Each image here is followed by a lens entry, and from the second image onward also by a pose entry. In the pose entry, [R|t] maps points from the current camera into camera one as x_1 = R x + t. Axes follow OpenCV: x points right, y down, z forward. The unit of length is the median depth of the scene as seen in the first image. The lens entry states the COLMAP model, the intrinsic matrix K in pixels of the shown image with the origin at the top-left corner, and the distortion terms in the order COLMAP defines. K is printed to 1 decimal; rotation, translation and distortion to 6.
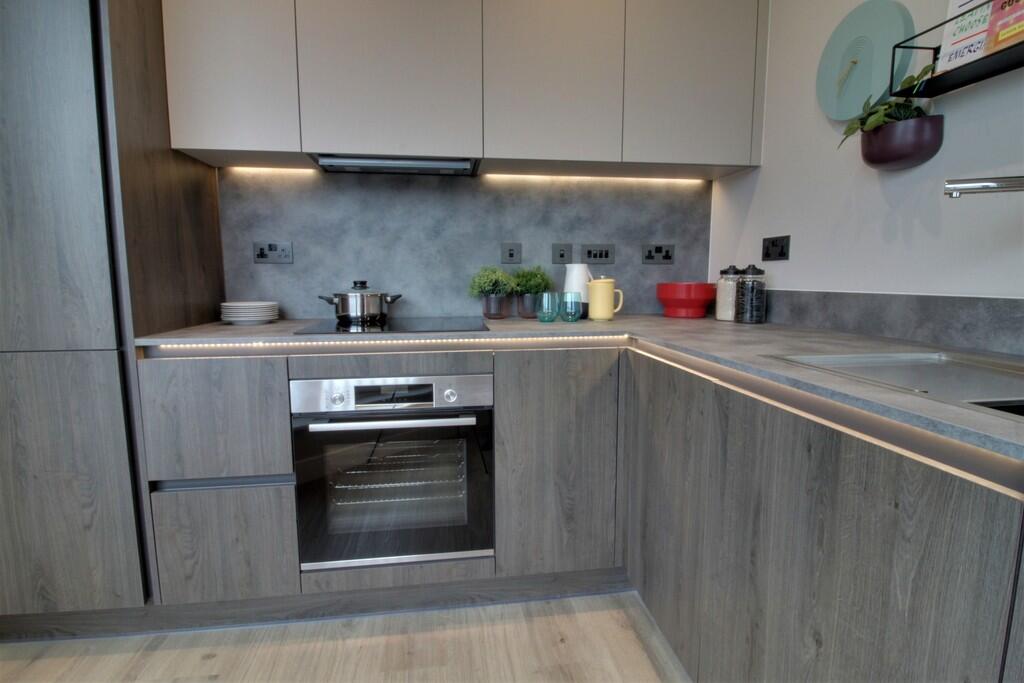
lens RADIAL K [[494.1, 0, 508.0], [0, 494.1, 337.5], [0, 0, 1]] dist [0.002398, -0.015258]
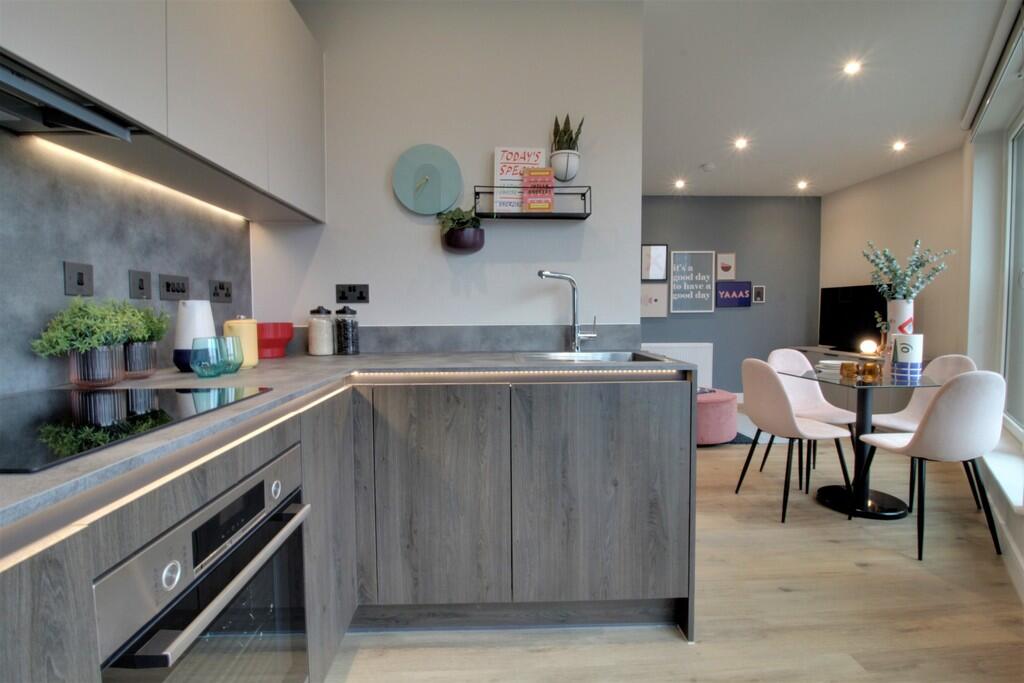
lens RADIAL K [[481.5, 0, 510.4], [0, 481.5, 337.1], [0, 0, 1]] dist [0.000362, 0.000040]
pose [[0.105273, -0.048091, 0.993280, -0.699335], [0.124928, 0.991556, 0.034767, -0.070533], [-0.986565, 0.120429, 0.110392, 0.543368]]
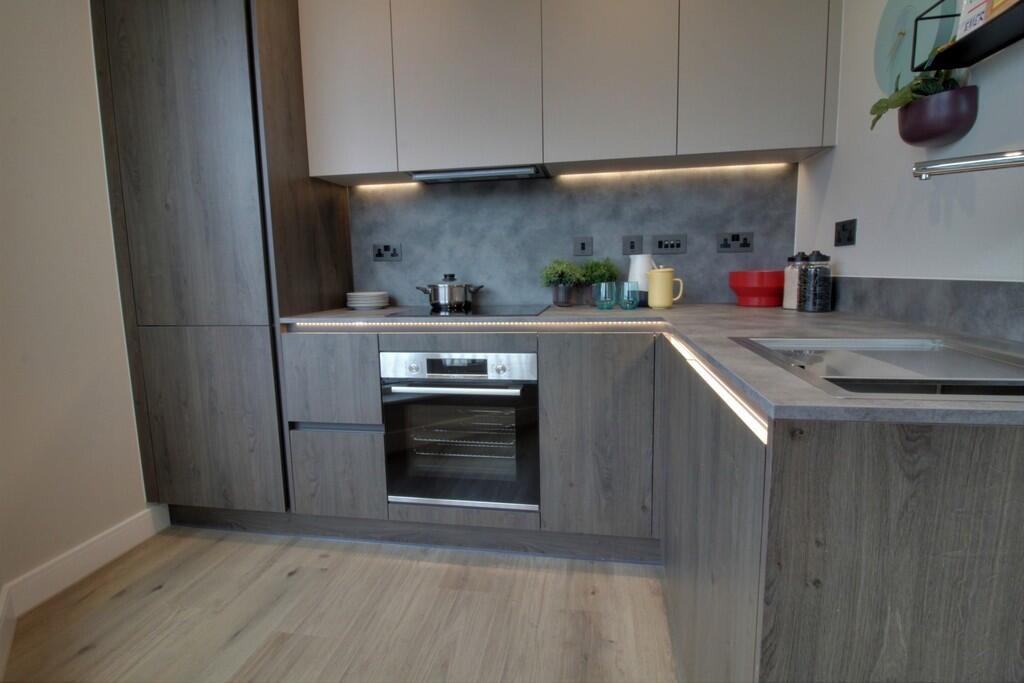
lens RADIAL K [[494.1, 0, 508.0], [0, 494.1, 337.5], [0, 0, 1]] dist [0.002398, -0.015258]
pose [[0.951216, 0.023962, -0.307595, 0.247415], [-0.018999, 0.999637, 0.019121, 0.016068], [0.307941, -0.012344, 0.951325, -0.113178]]
